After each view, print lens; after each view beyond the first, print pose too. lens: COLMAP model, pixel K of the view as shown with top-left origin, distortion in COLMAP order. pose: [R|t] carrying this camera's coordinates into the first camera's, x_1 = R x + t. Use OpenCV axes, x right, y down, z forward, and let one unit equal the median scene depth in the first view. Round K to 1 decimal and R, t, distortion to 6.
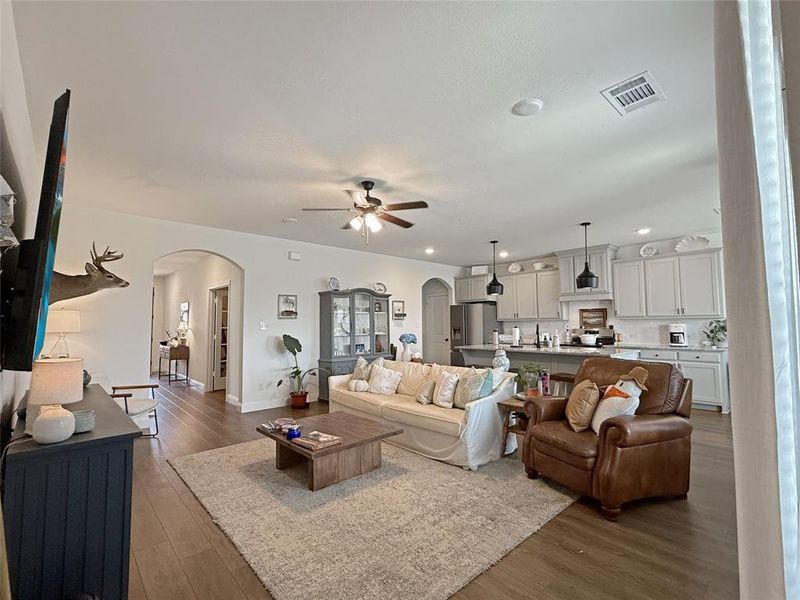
lens RADIAL K [[372.0, 0, 396.6], [0, 372.0, 301.5], [0, 0, 1]] dist [-0.000068, 0.000249]
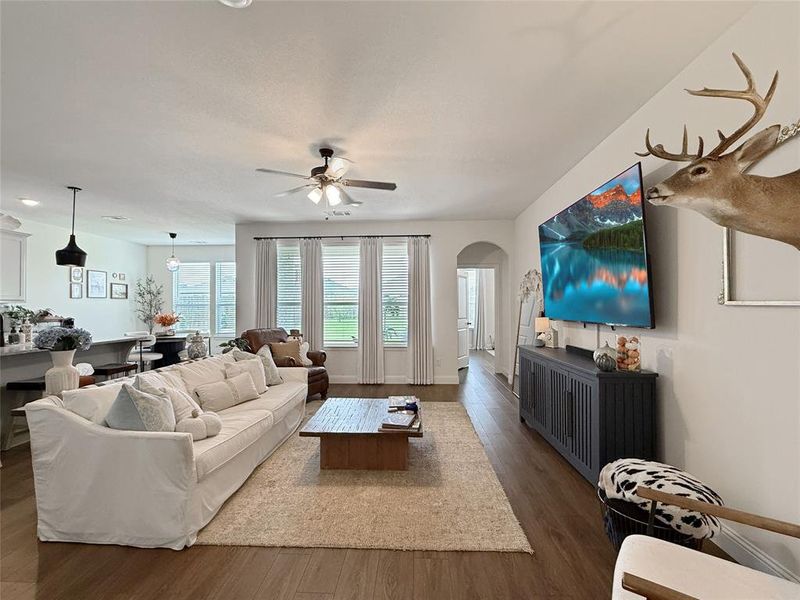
lens RADIAL K [[372.0, 0, 402.7], [0, 372.0, 302.3], [0, 0, 1]] dist [-0.000068, 0.000249]
pose [[-0.721918, 0.016863, 0.691773, -0.491286], [-0.033967, 0.997634, -0.059766, 0.057776], [-0.691145, -0.066644, -0.719637, 0.882927]]
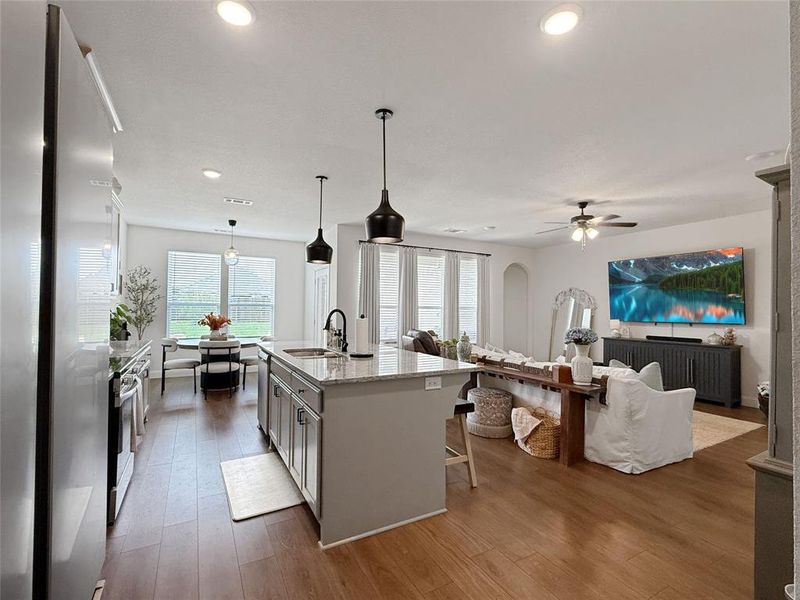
lens RADIAL K [[372.0, 0, 398.6], [0, 372.0, 298.2], [0, 0, 1]] dist [-0.000068, 0.000249]
pose [[-0.979949, -0.000330, 0.199246, 0.165079], [-0.018832, 0.995675, -0.090972, 0.084212], [-0.198354, -0.092900, -0.975718, 1.391445]]
